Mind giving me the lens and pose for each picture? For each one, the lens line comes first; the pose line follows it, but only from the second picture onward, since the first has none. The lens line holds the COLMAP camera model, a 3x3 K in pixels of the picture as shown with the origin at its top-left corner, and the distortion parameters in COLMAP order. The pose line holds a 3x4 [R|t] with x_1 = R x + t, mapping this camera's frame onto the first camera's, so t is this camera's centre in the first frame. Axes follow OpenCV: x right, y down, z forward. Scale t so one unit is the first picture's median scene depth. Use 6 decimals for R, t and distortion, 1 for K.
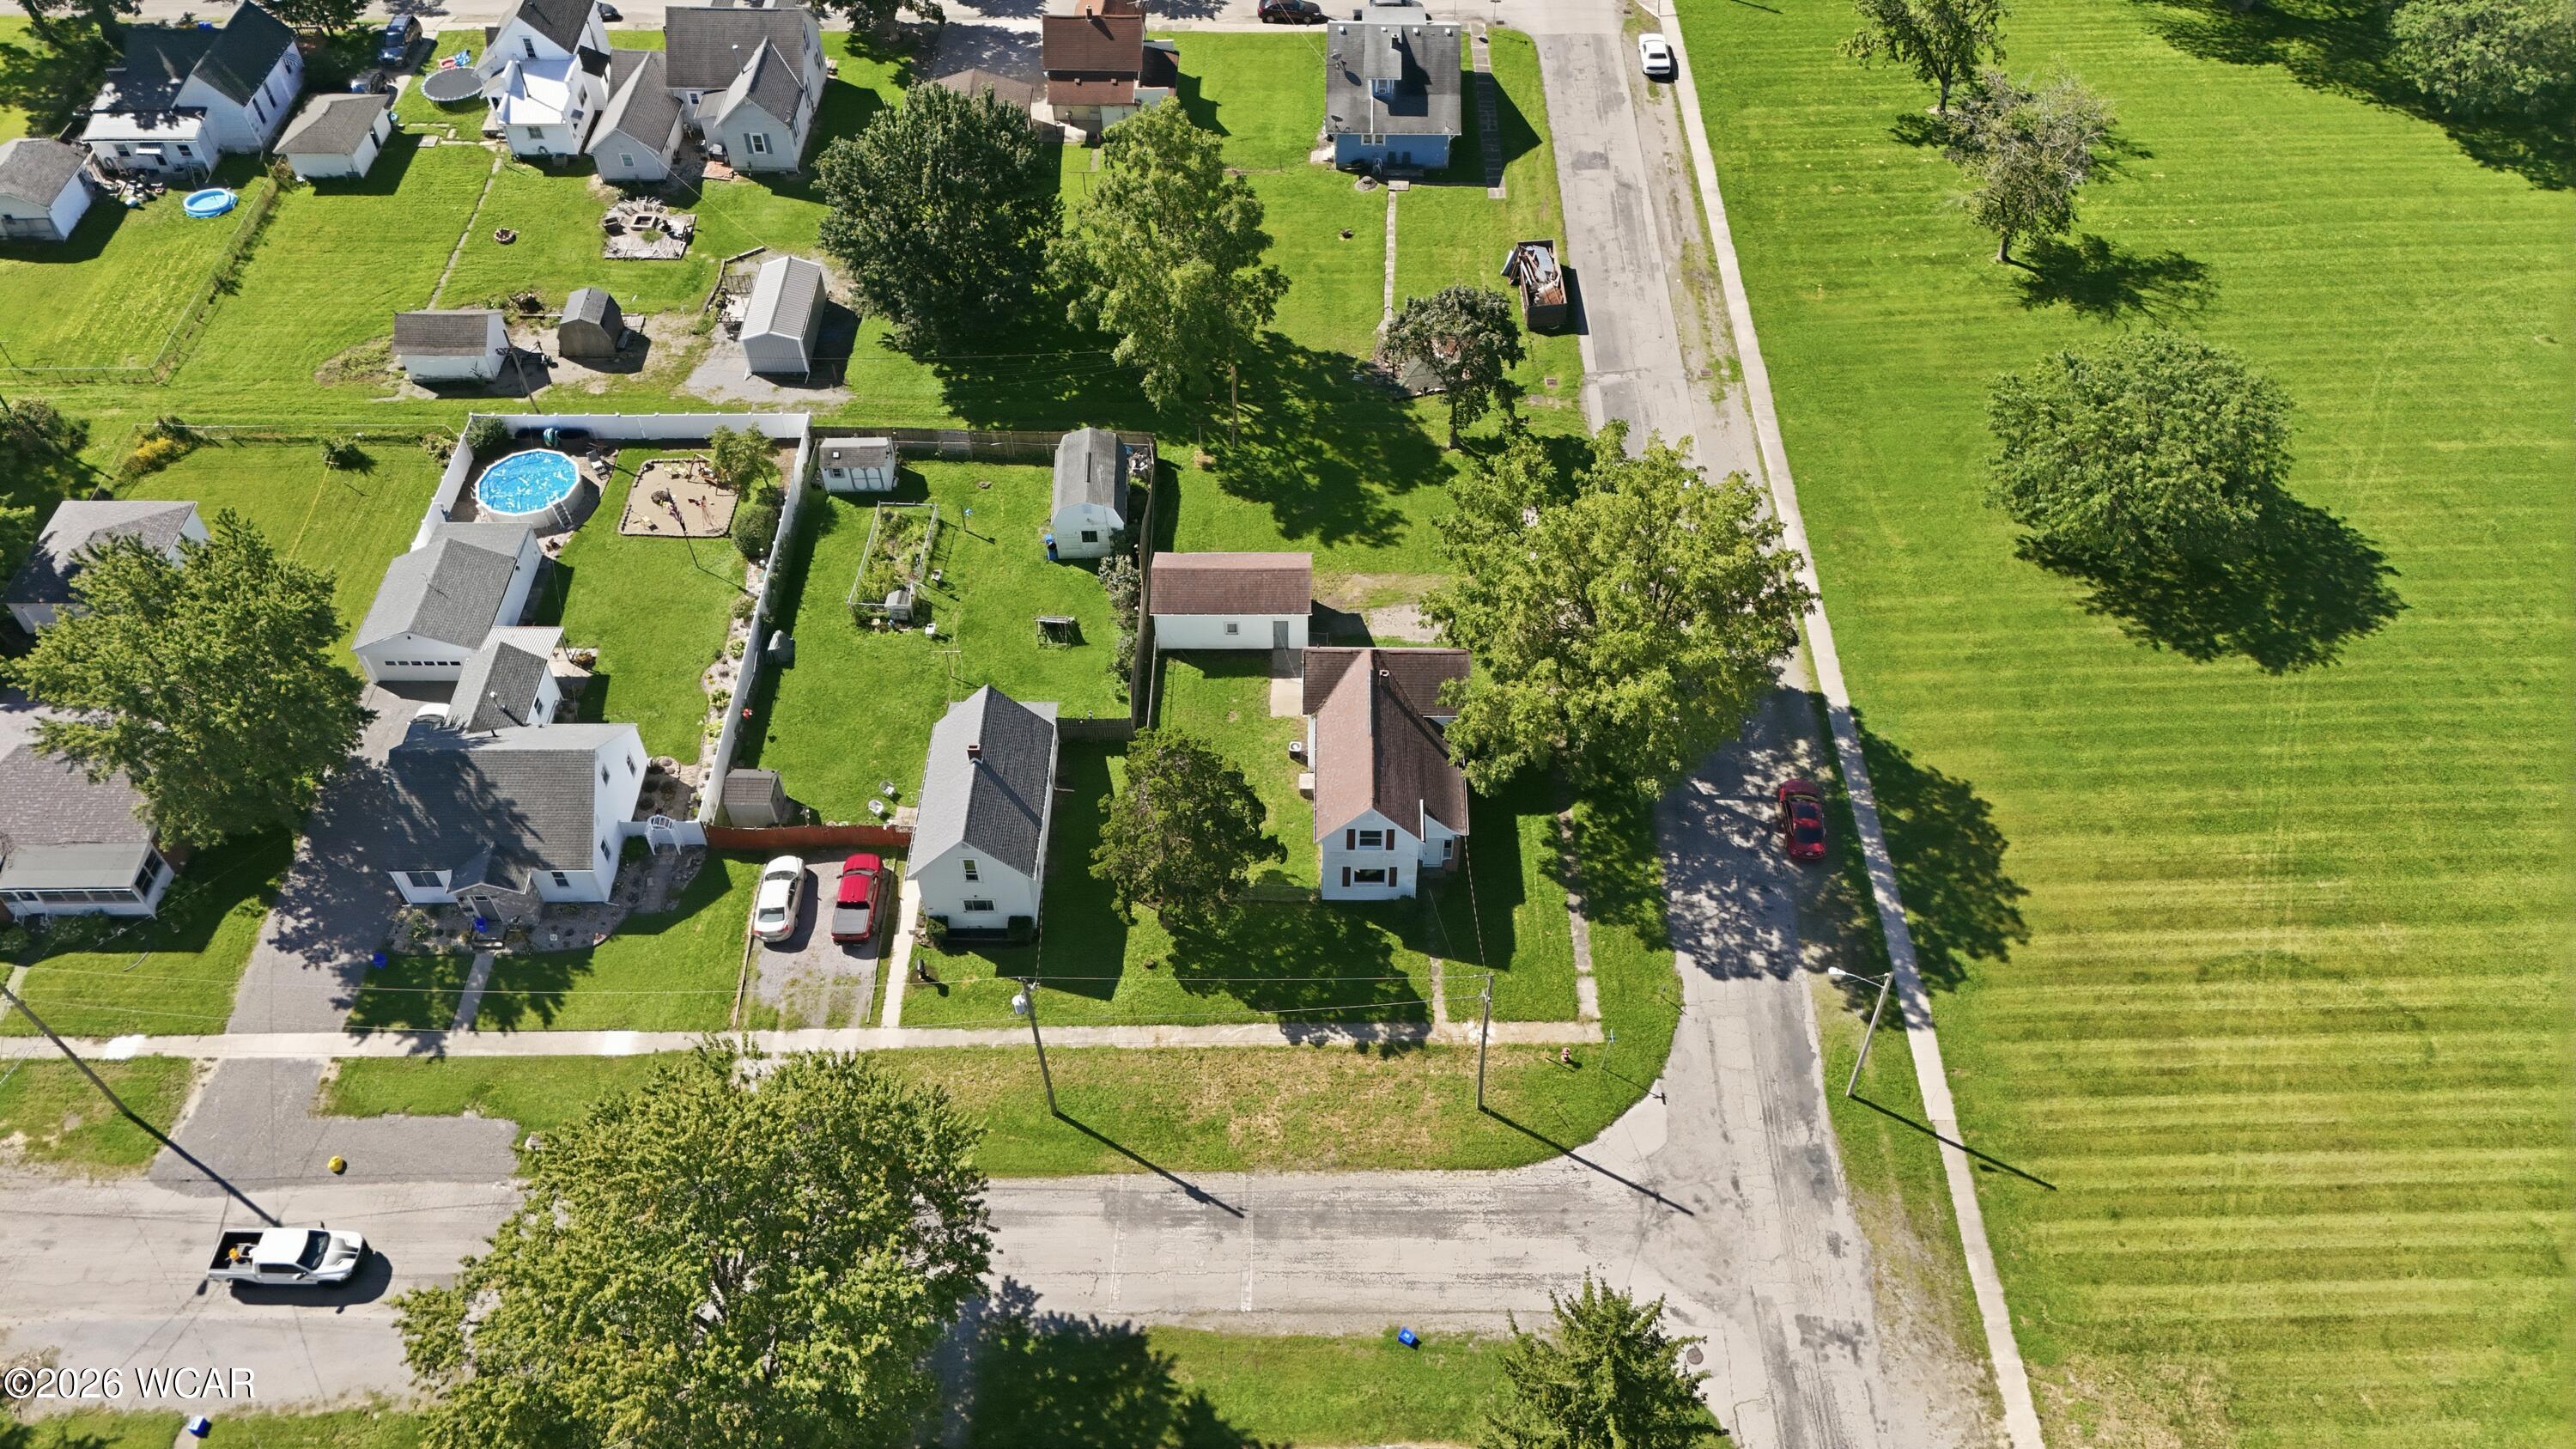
lens RADIAL K [[1893.5, 0, 1288.5], [0, 1893.5, 719.3], [0, 0, 1]] dist [0.052289, -0.033462]
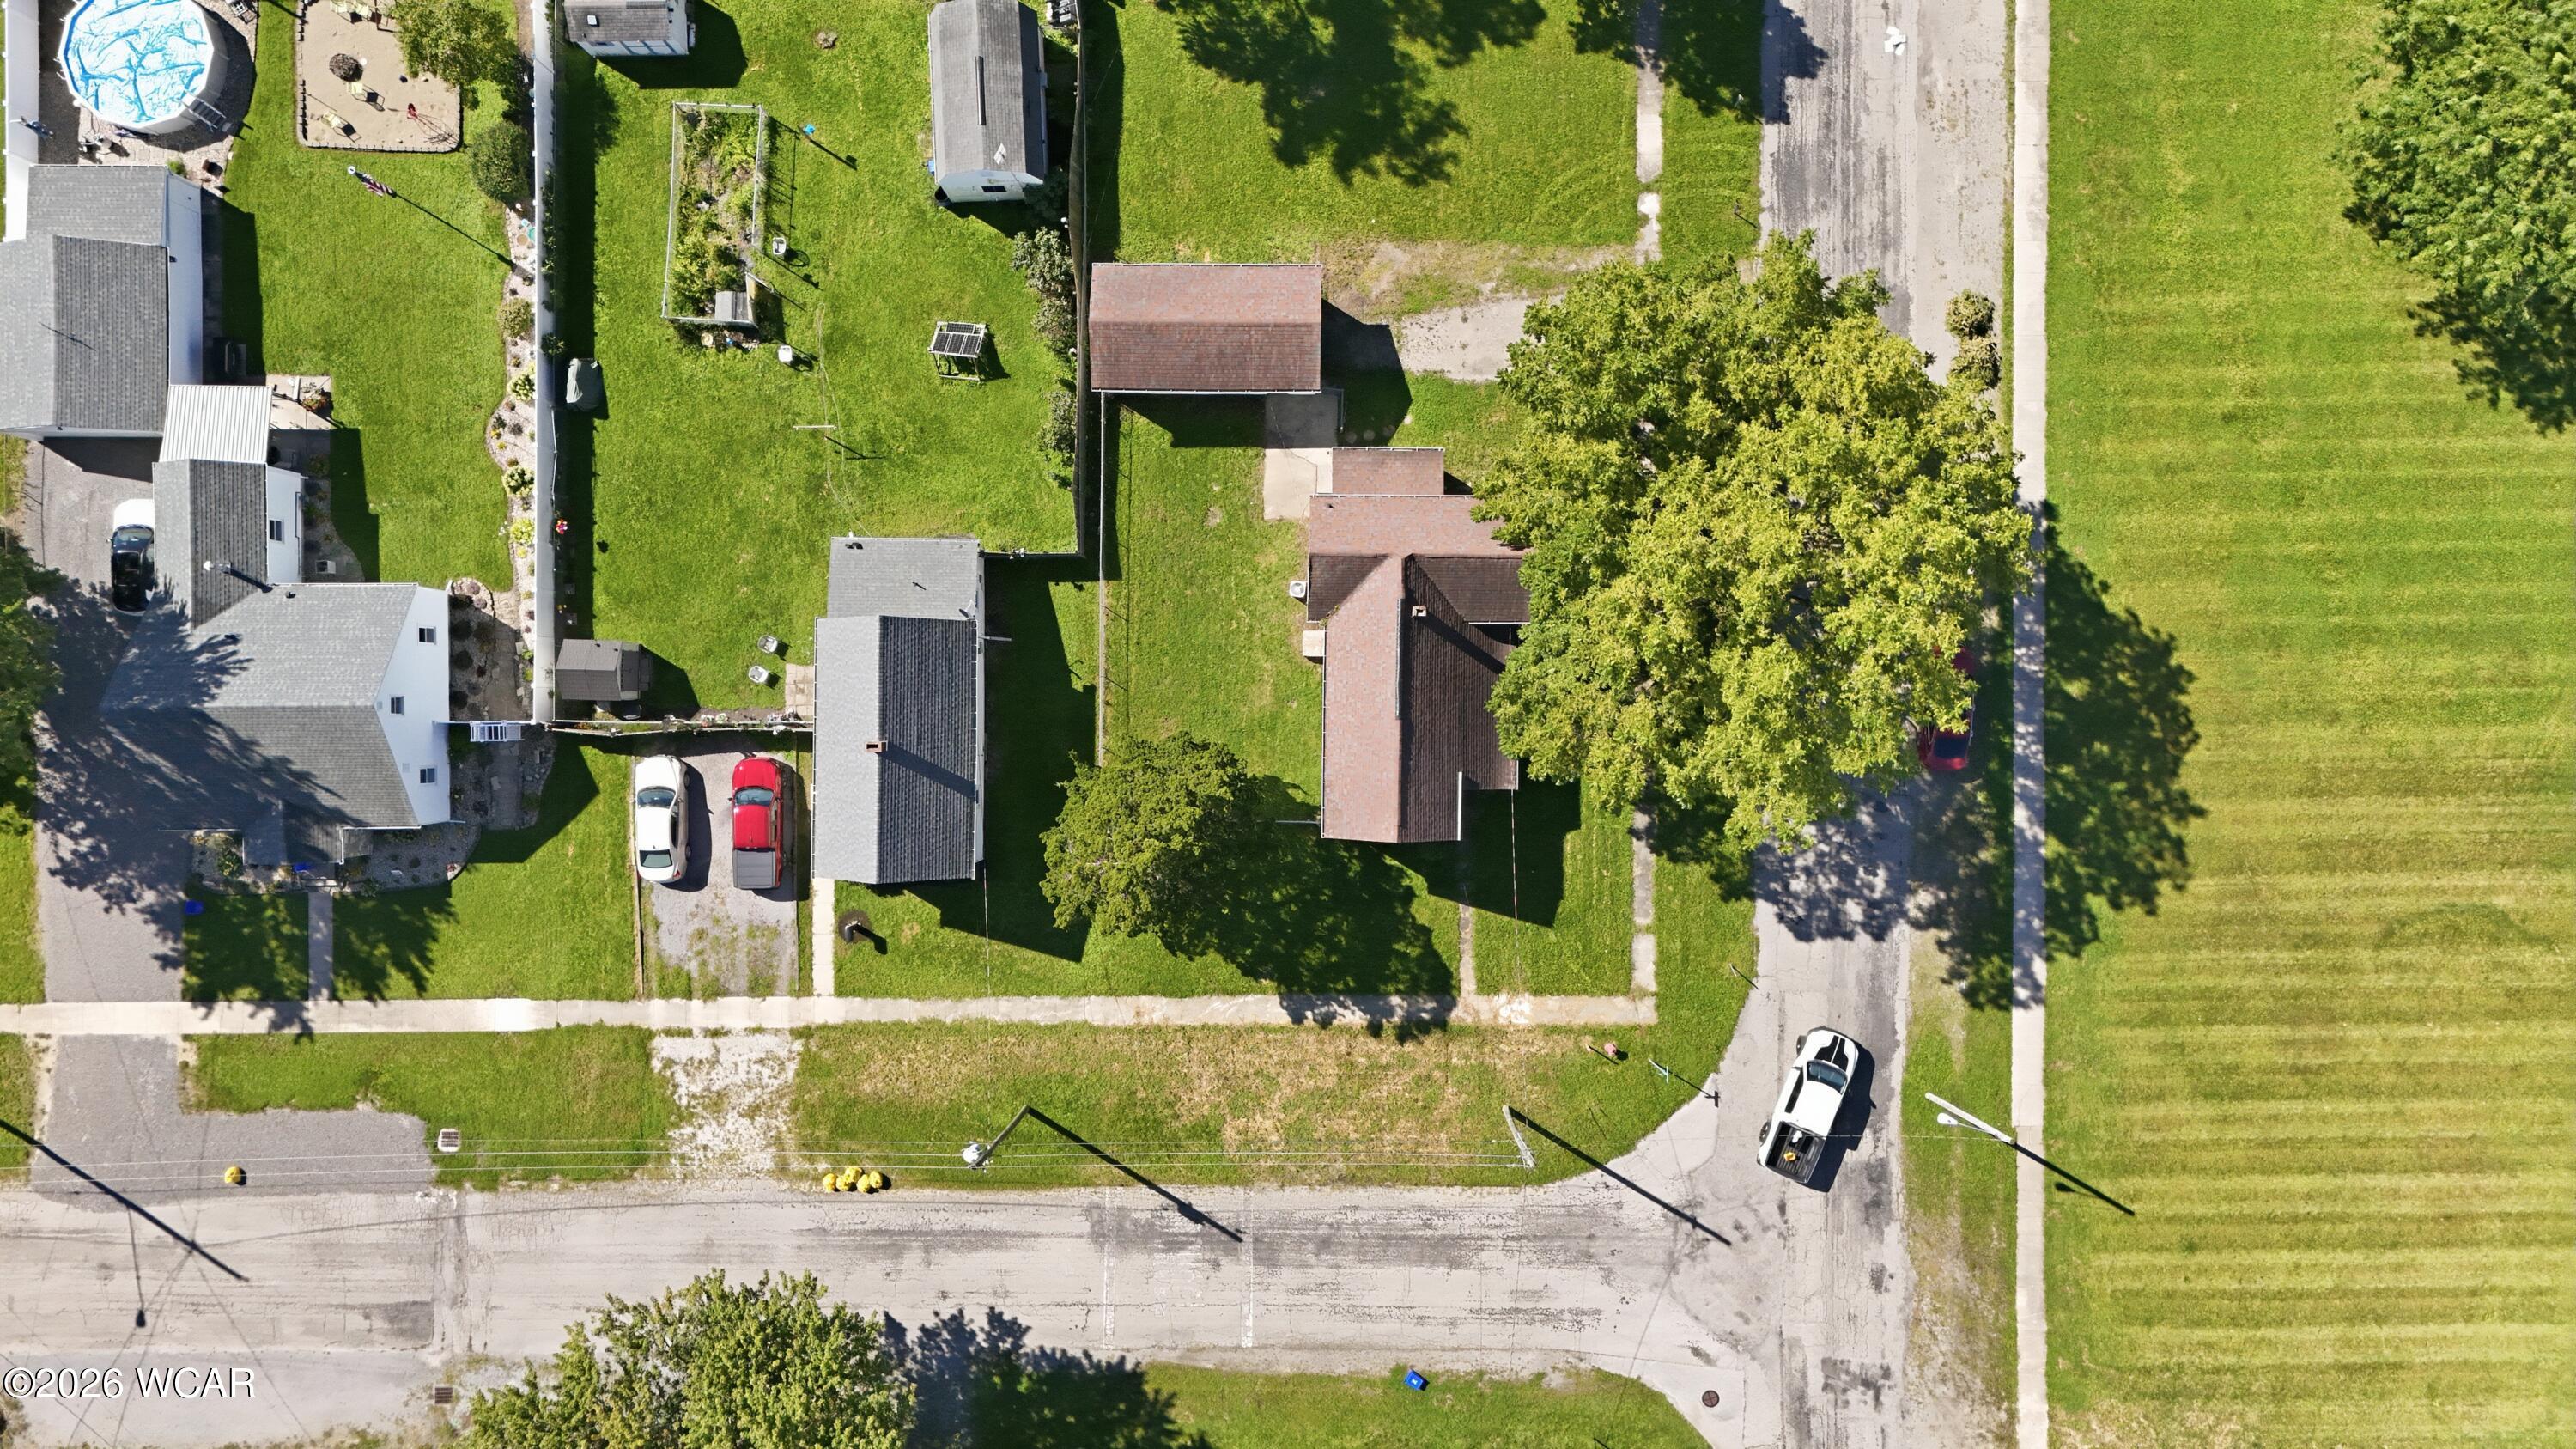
lens RADIAL K [[1893.5, 0, 1295.1], [0, 1893.5, 705.5], [0, 0, 1]] dist [0.052289, -0.033462]
pose [[0.999993, -0.003714, -0.000268, 0.002982], [0.002959, 0.748925, 0.662648, -0.493086], [-0.002260, -0.662644, 0.748931, 0.436217]]
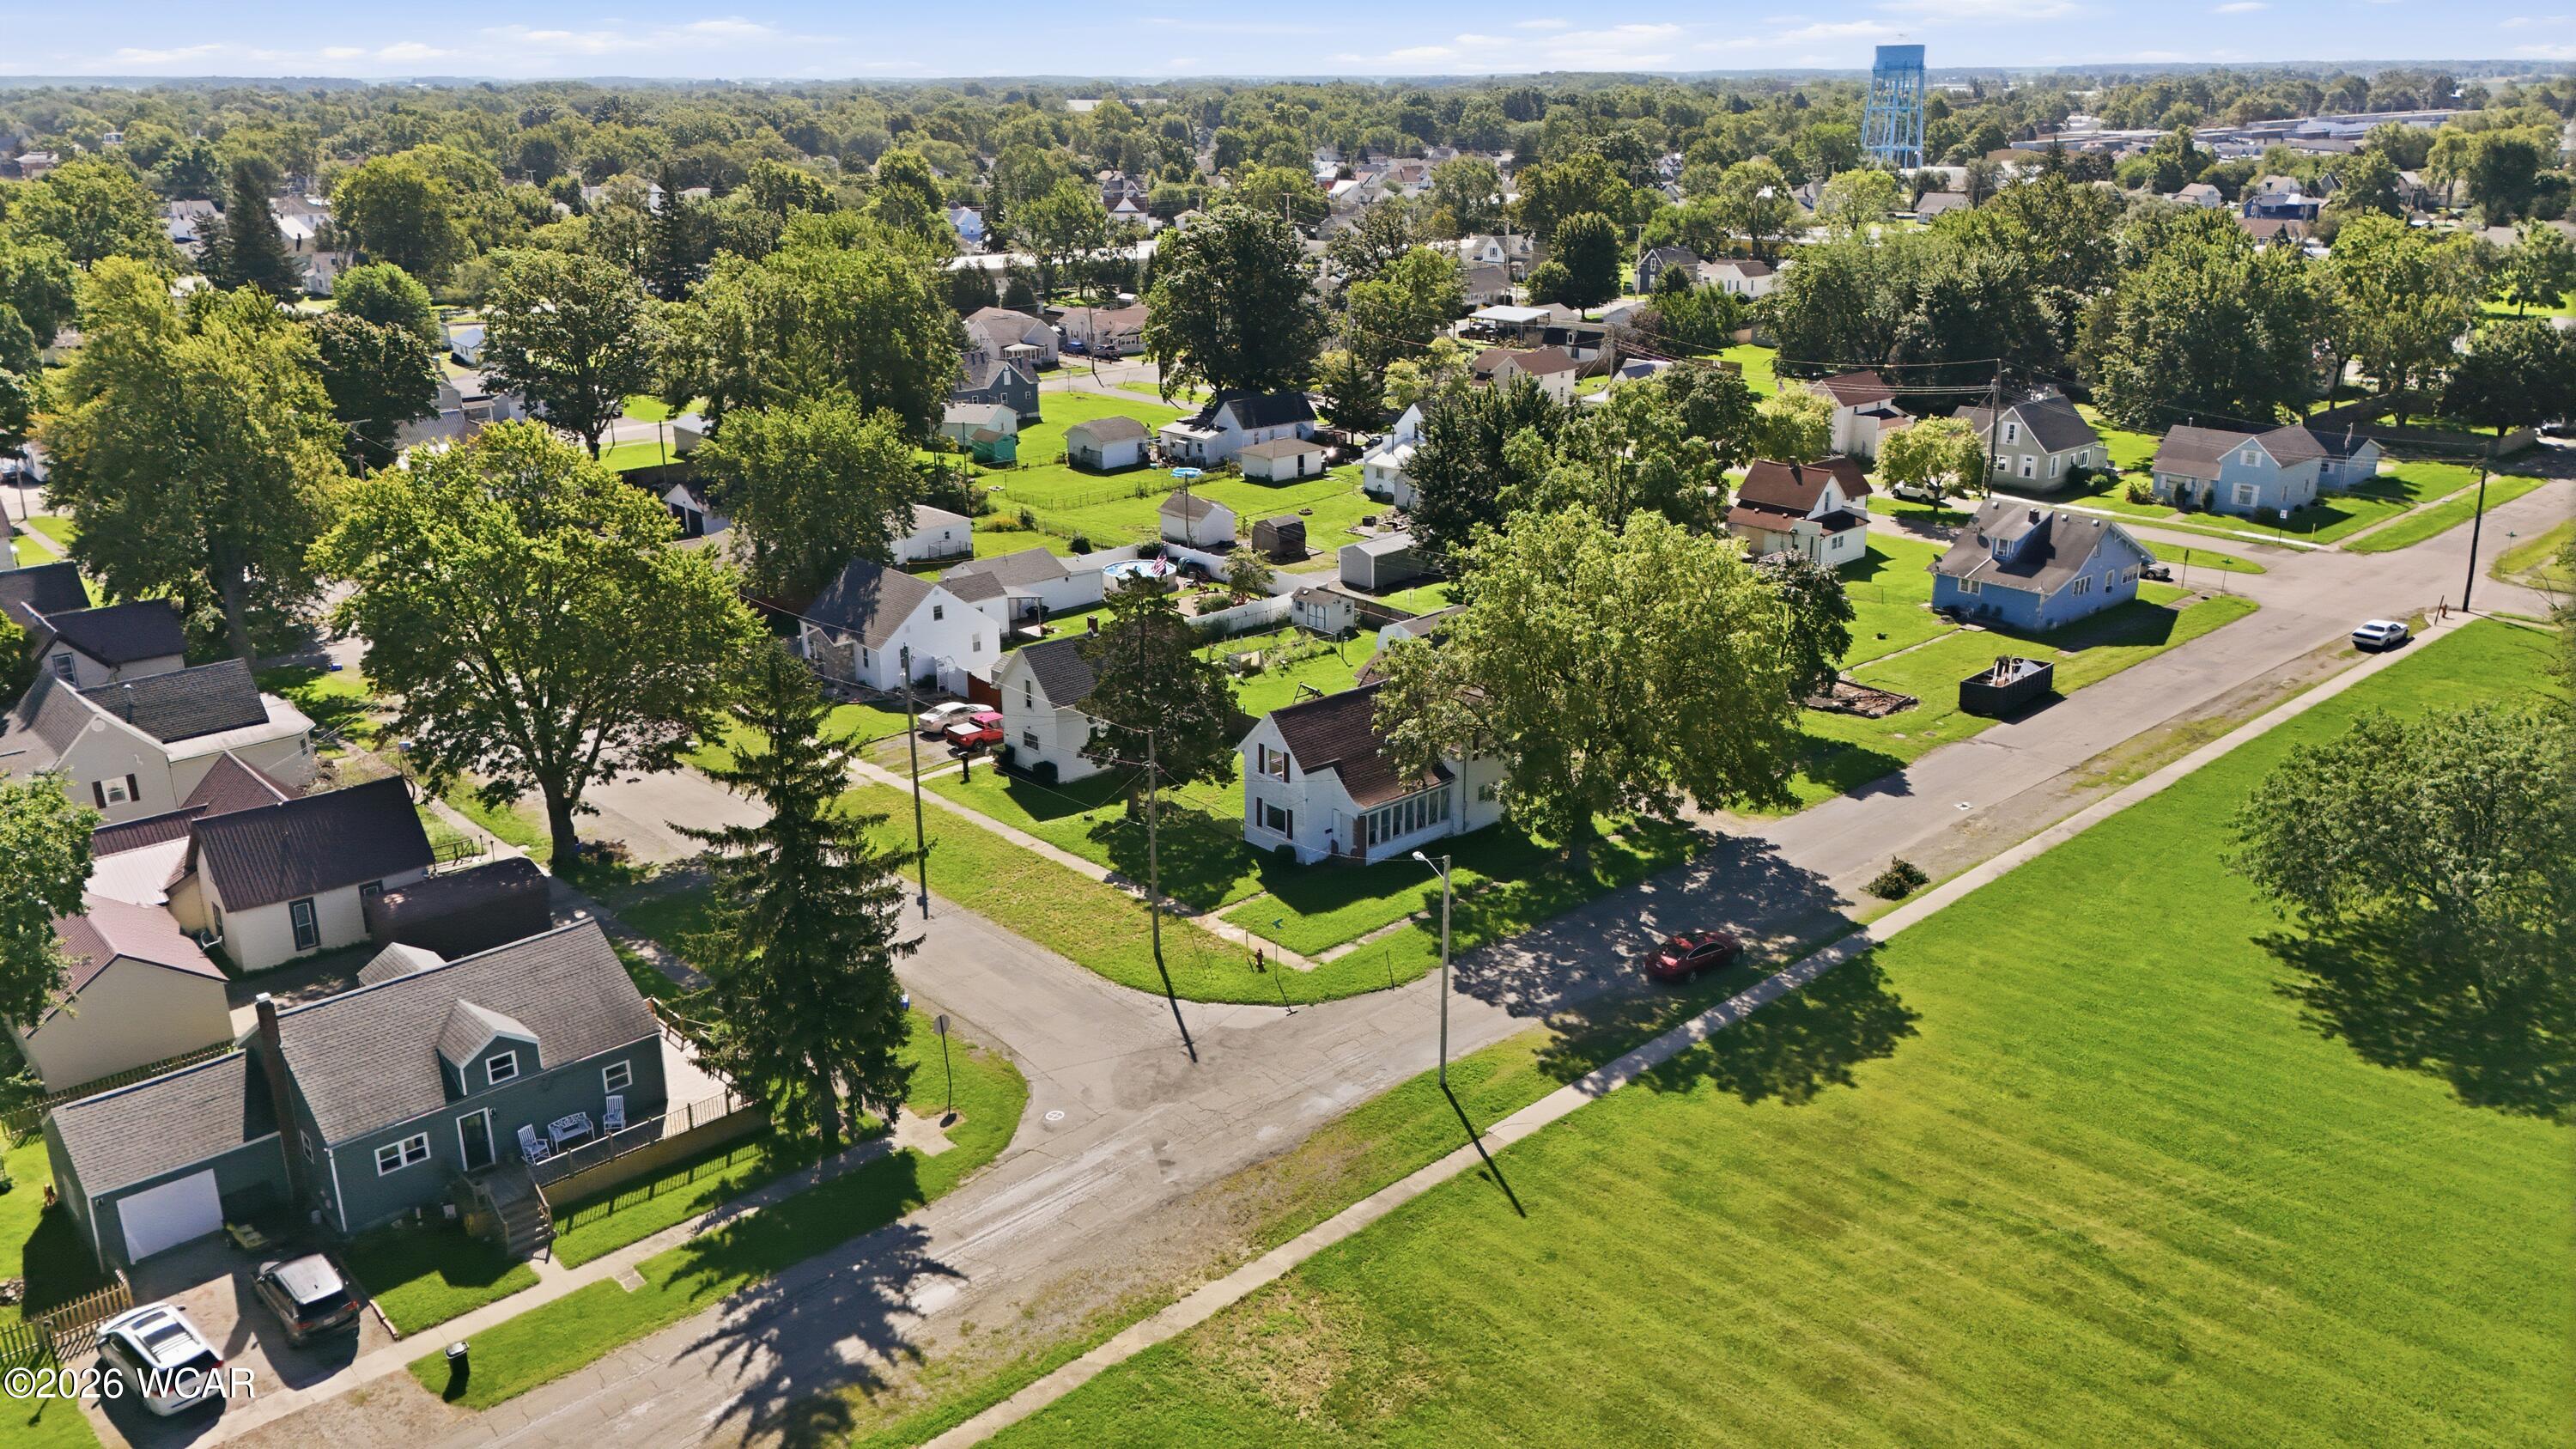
lens RADIAL K [[1893.5, 0, 1290.6], [0, 1893.5, 726.8], [0, 0, 1]] dist [0.052289, -0.033462]
pose [[0.681209, 0.237934, -0.692345, 0.754141], [-0.546692, 0.794321, -0.264919, 0.314303], [0.486910, 0.558965, 0.671175, 0.291231]]
